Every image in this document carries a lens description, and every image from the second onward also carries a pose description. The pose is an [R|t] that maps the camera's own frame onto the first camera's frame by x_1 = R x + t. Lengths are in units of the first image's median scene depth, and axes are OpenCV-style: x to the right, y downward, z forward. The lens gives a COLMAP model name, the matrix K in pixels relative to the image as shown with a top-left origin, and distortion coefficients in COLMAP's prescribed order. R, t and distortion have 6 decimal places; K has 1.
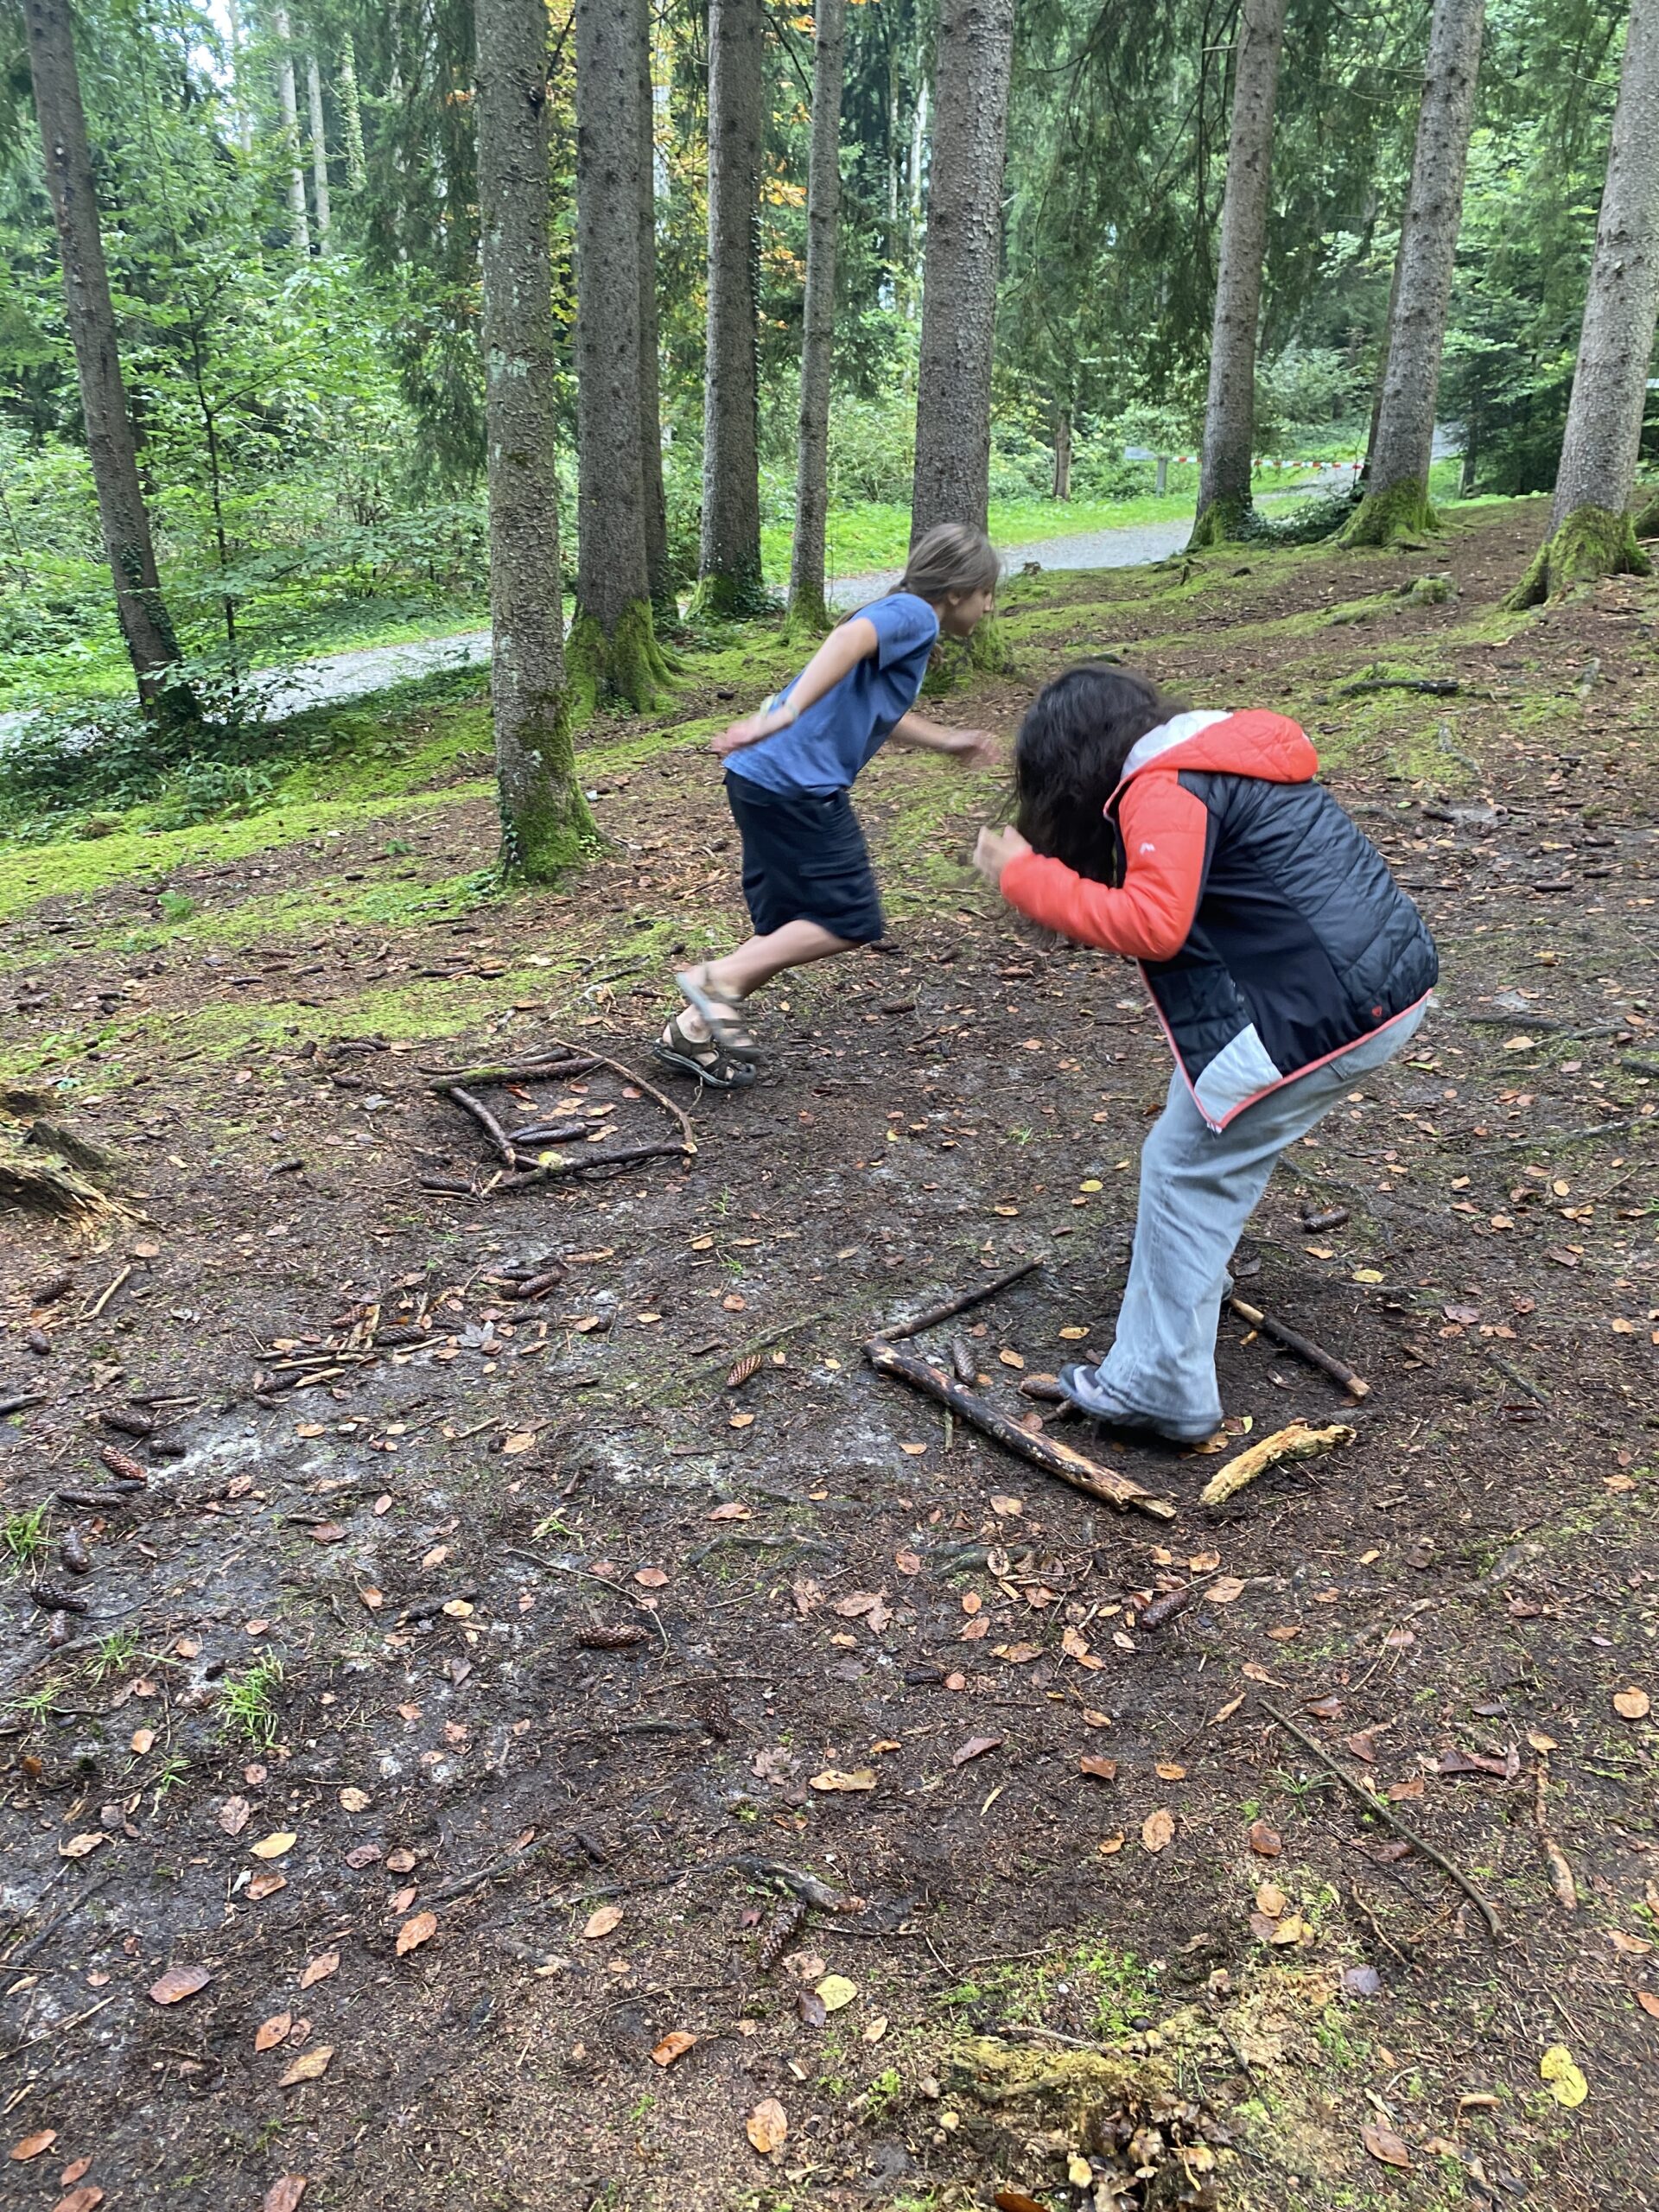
lens RADIAL K [[1682.2, 0, 829.5], [0, 1682.2, 1106.0], [0, 0, 1]] dist [0.008803, -0.007528]
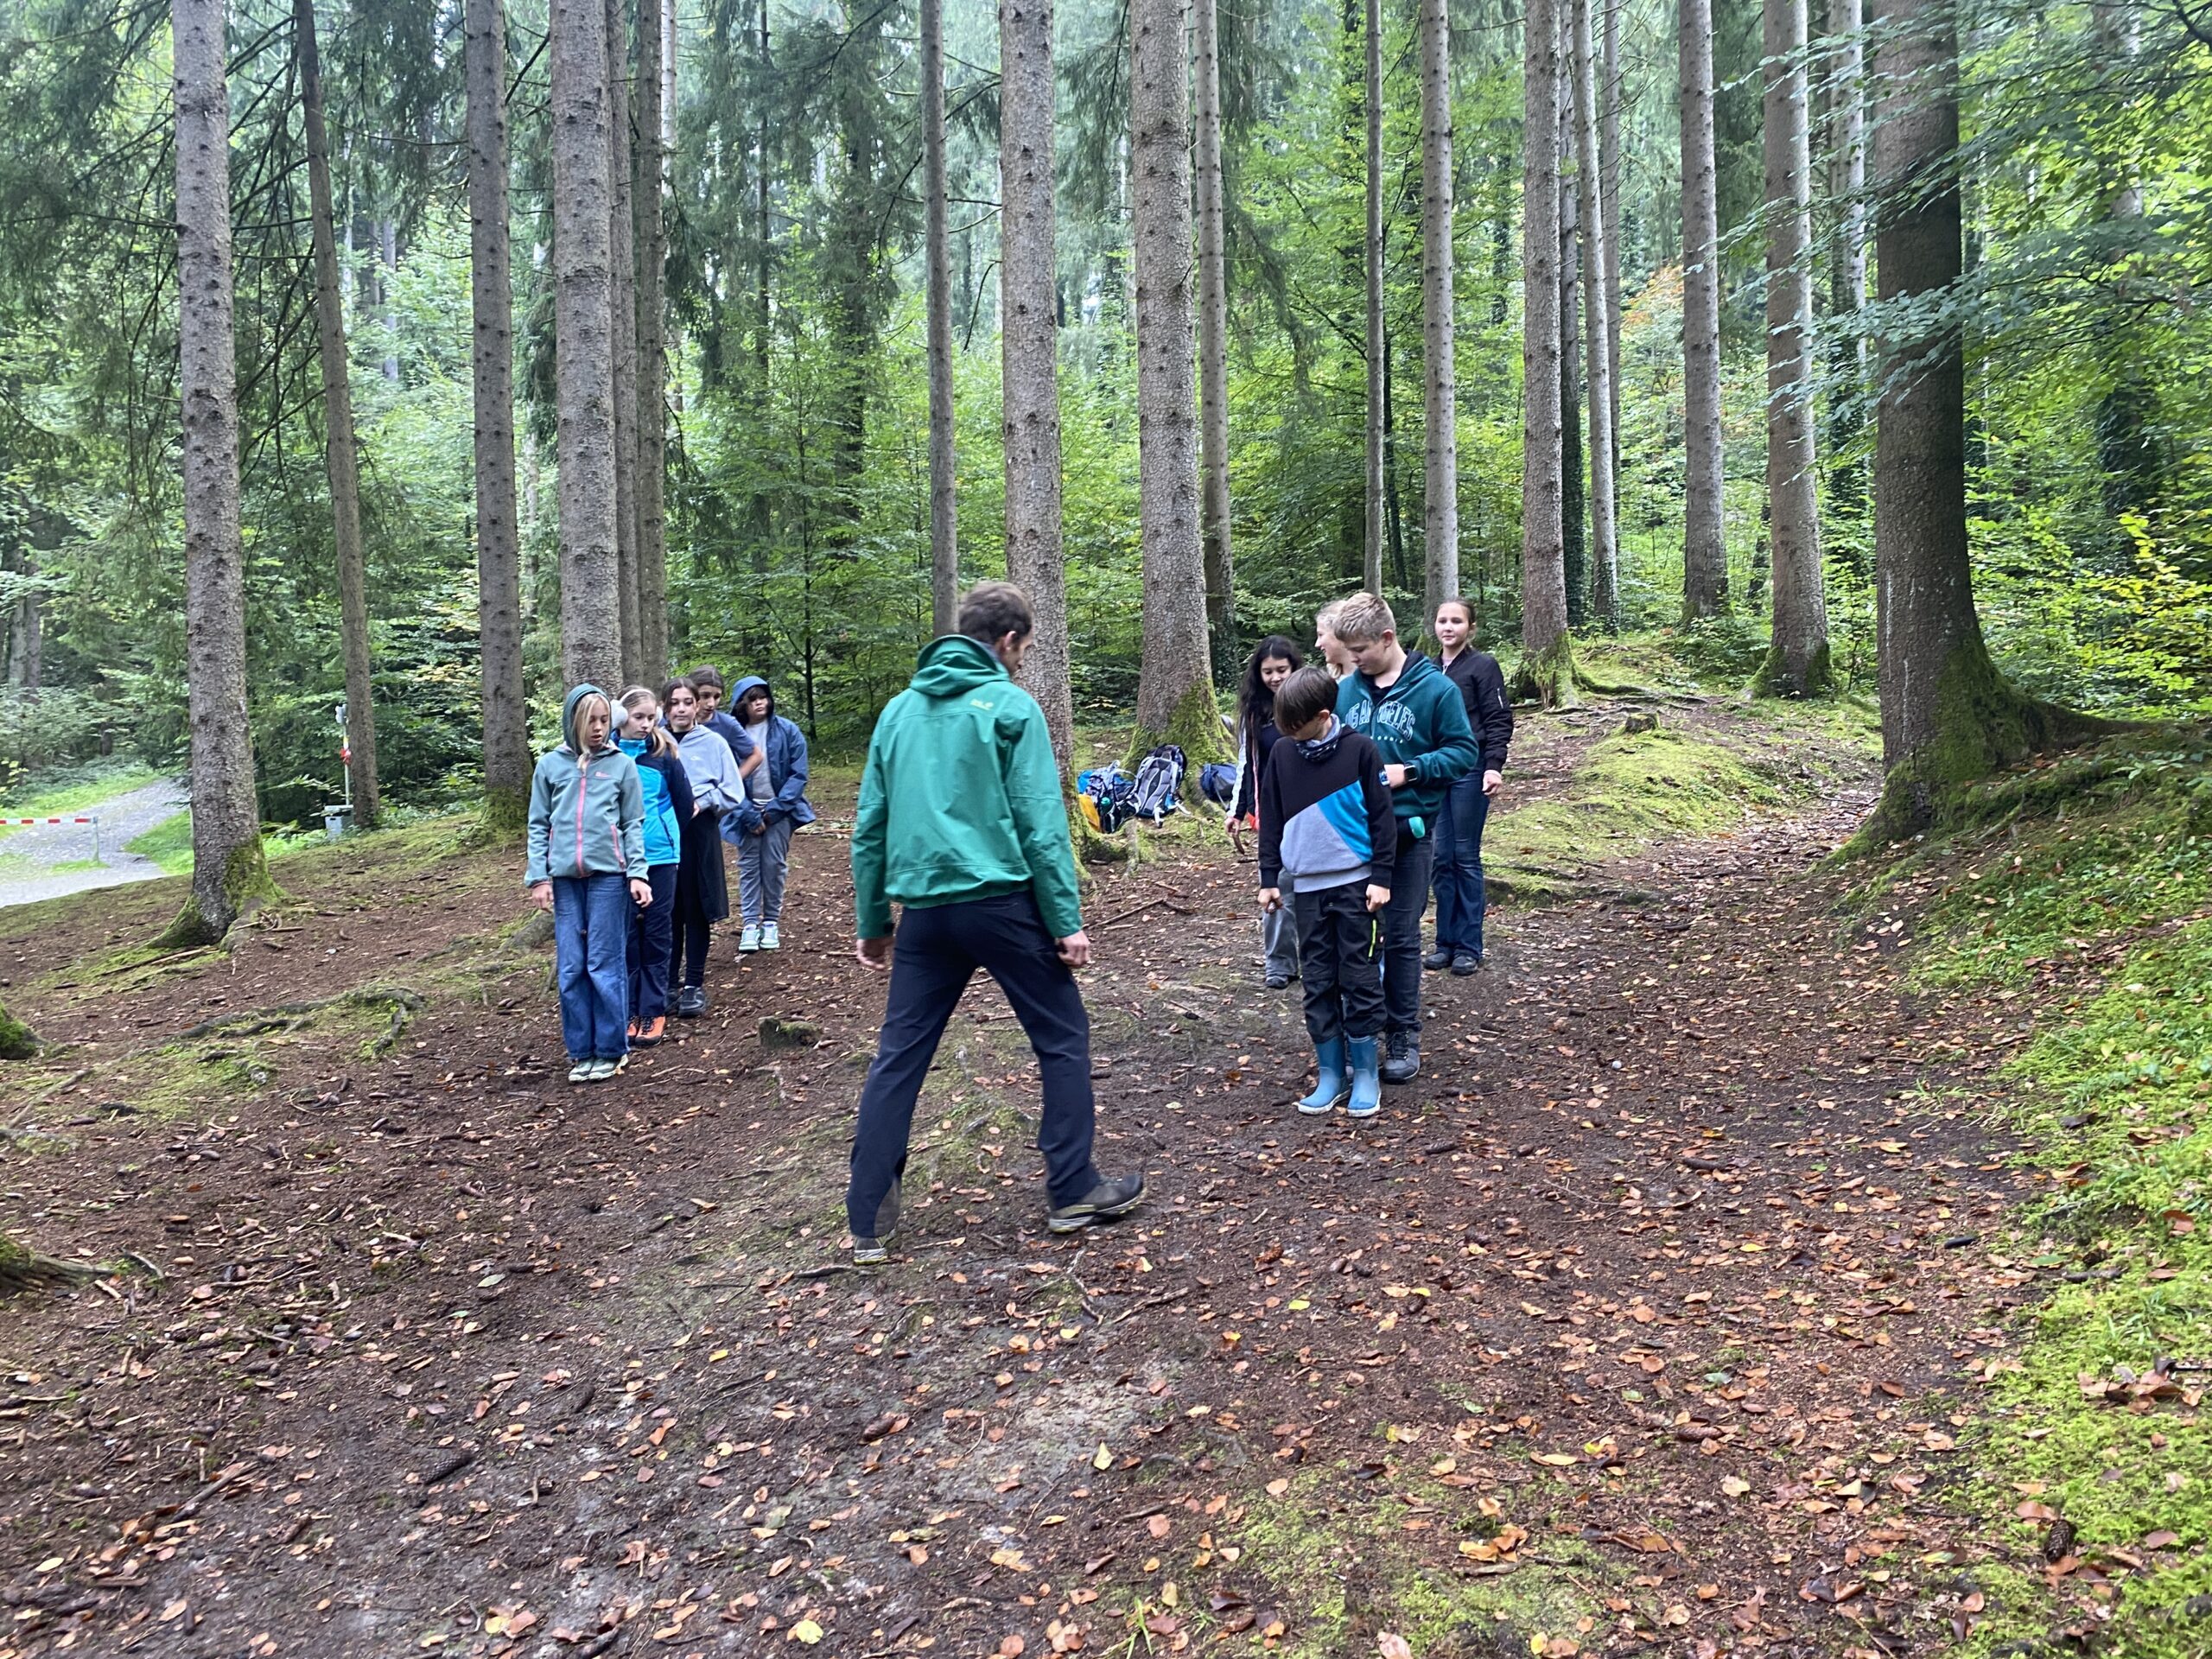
lens RADIAL K [[1683.9, 0, 1125.6], [0, 1683.9, 804.9], [0, 0, 1]] dist [0.014371, -0.002740]
pose [[0.714959, -0.061255, 0.696478, 1.366256], [0.292629, 0.930923, -0.218519, -0.540890], [-0.634982, 0.360042, 0.683496, 0.893421]]
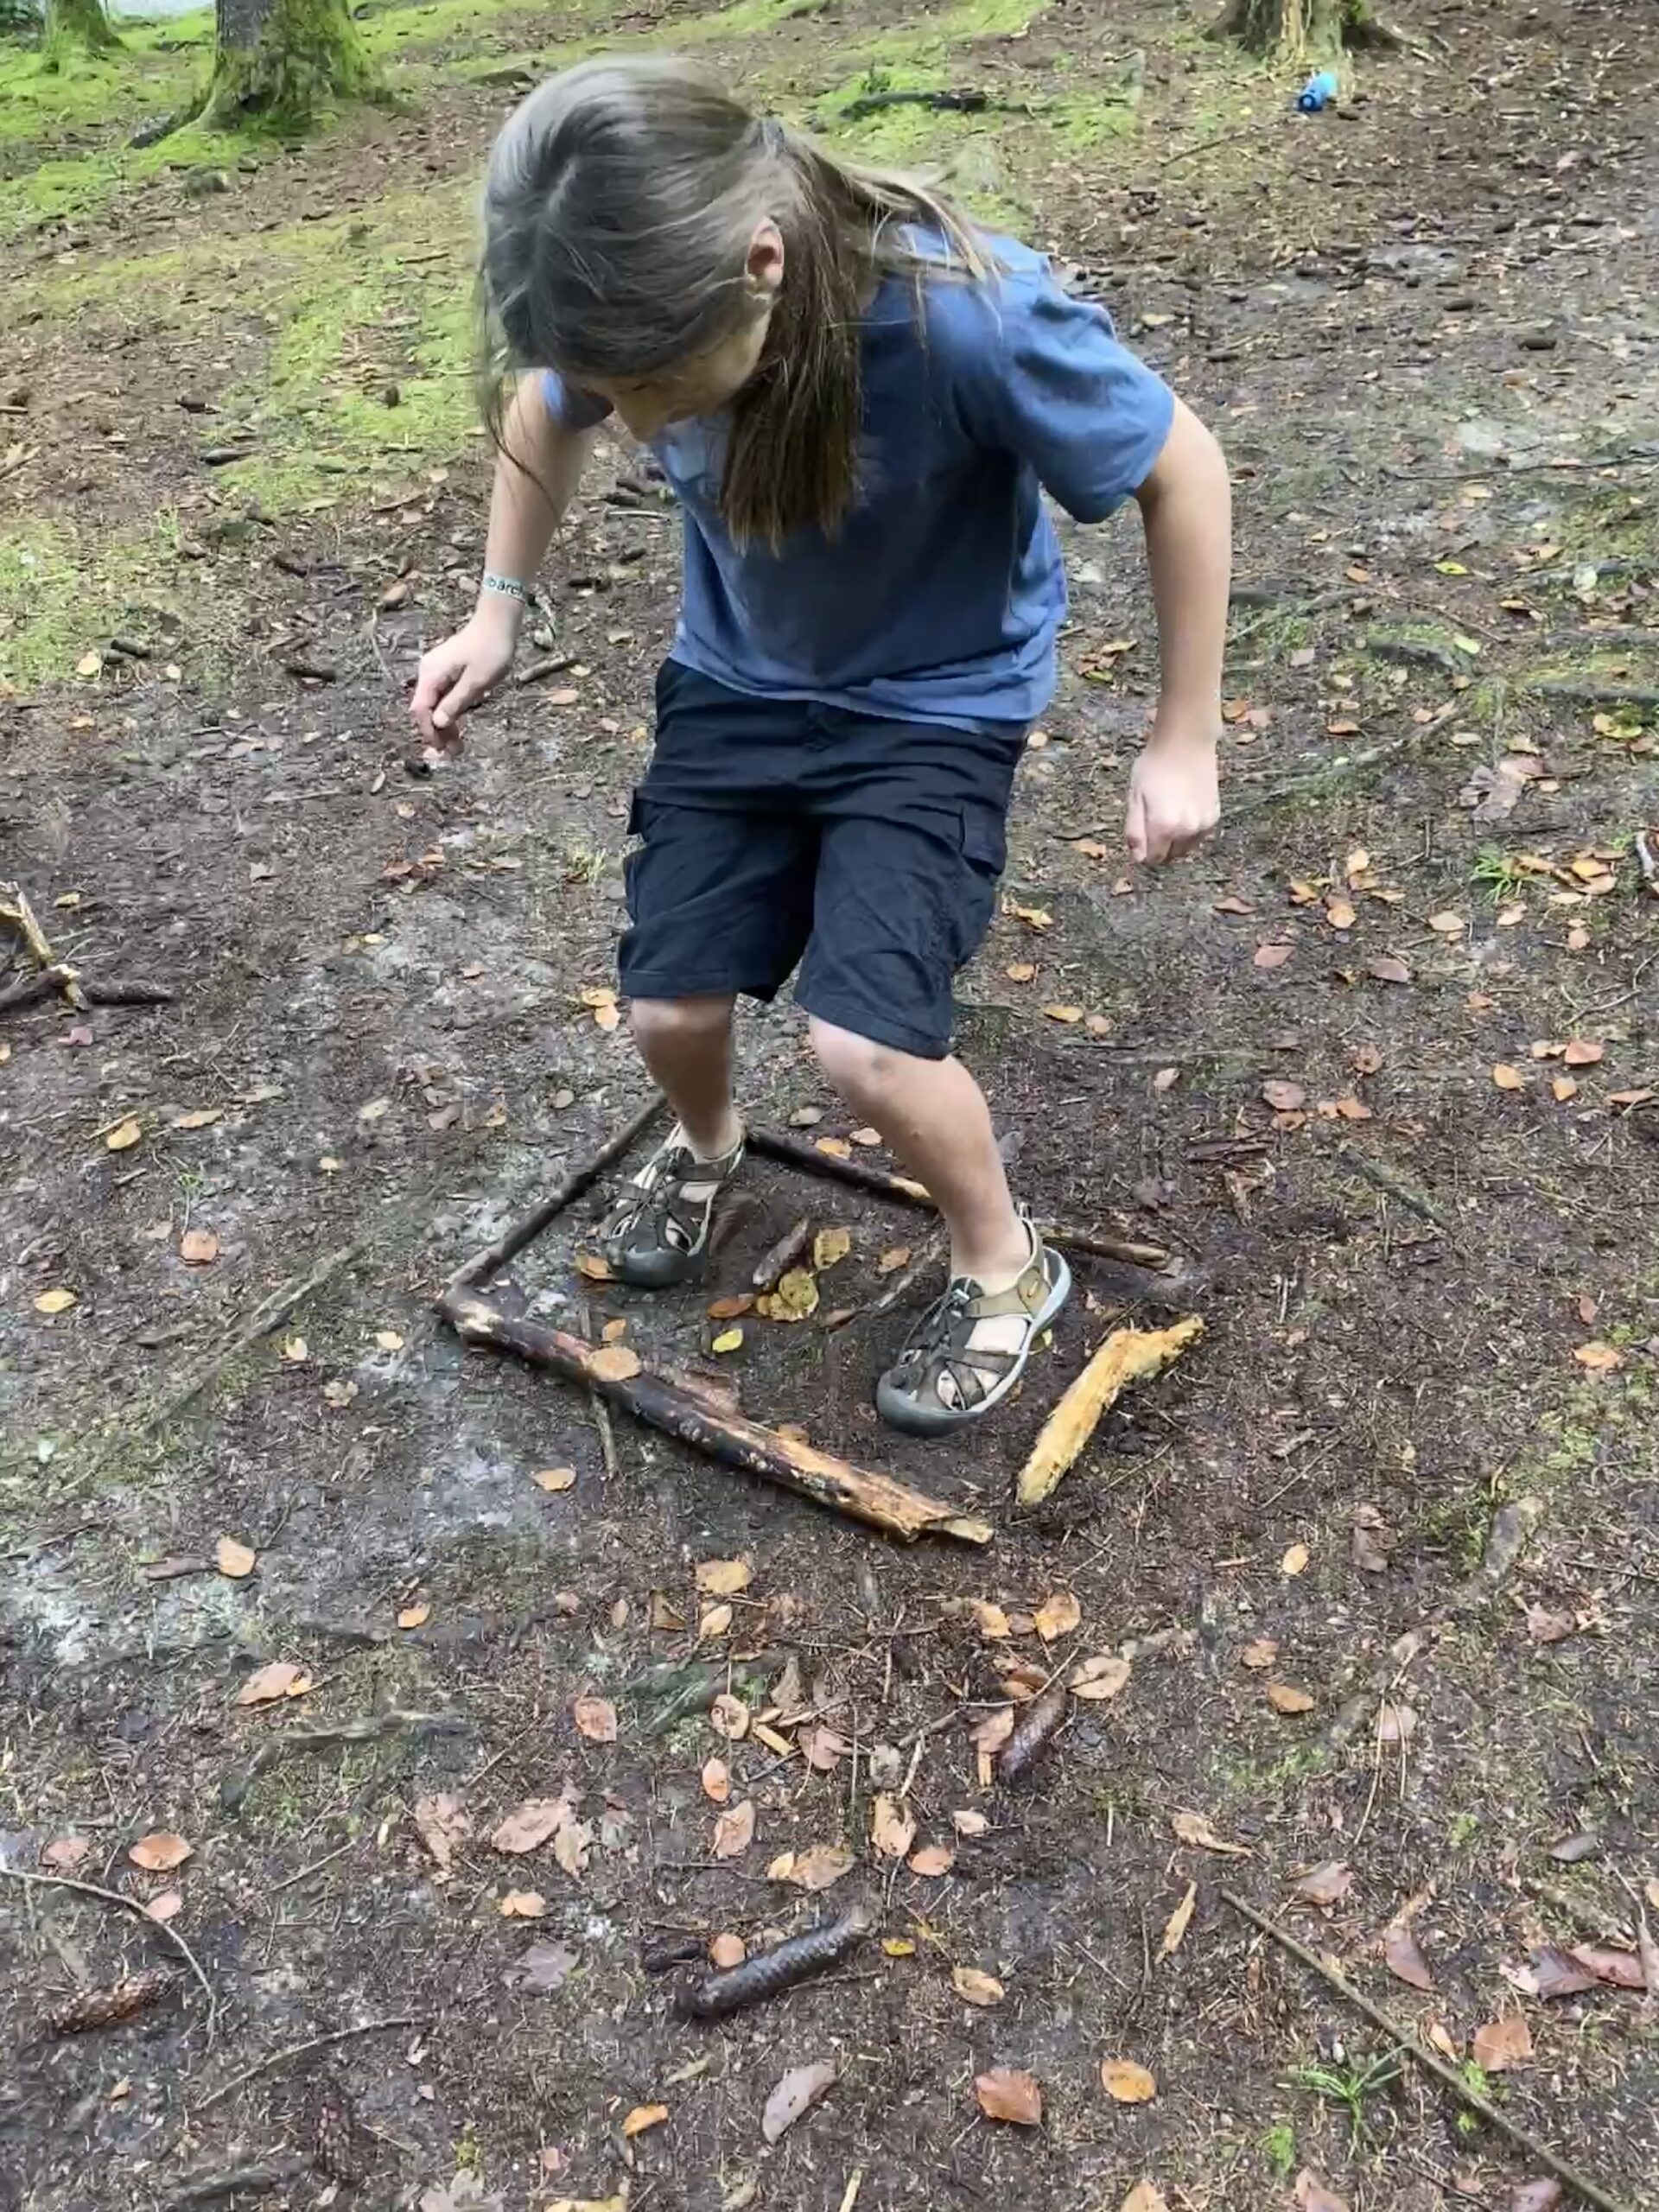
lens RADIAL K [[1849.7, 0, 822.3], [0, 1849.7, 1108.8], [0, 0, 1]] dist [0.017182, -0.009143]
pose [[0.948675, -0.184430, 0.256909, -0.006949], [0.116229, 0.958824, 0.259127, -0.098617], [-0.294121, -0.215967, 0.931048, 0.379216]]
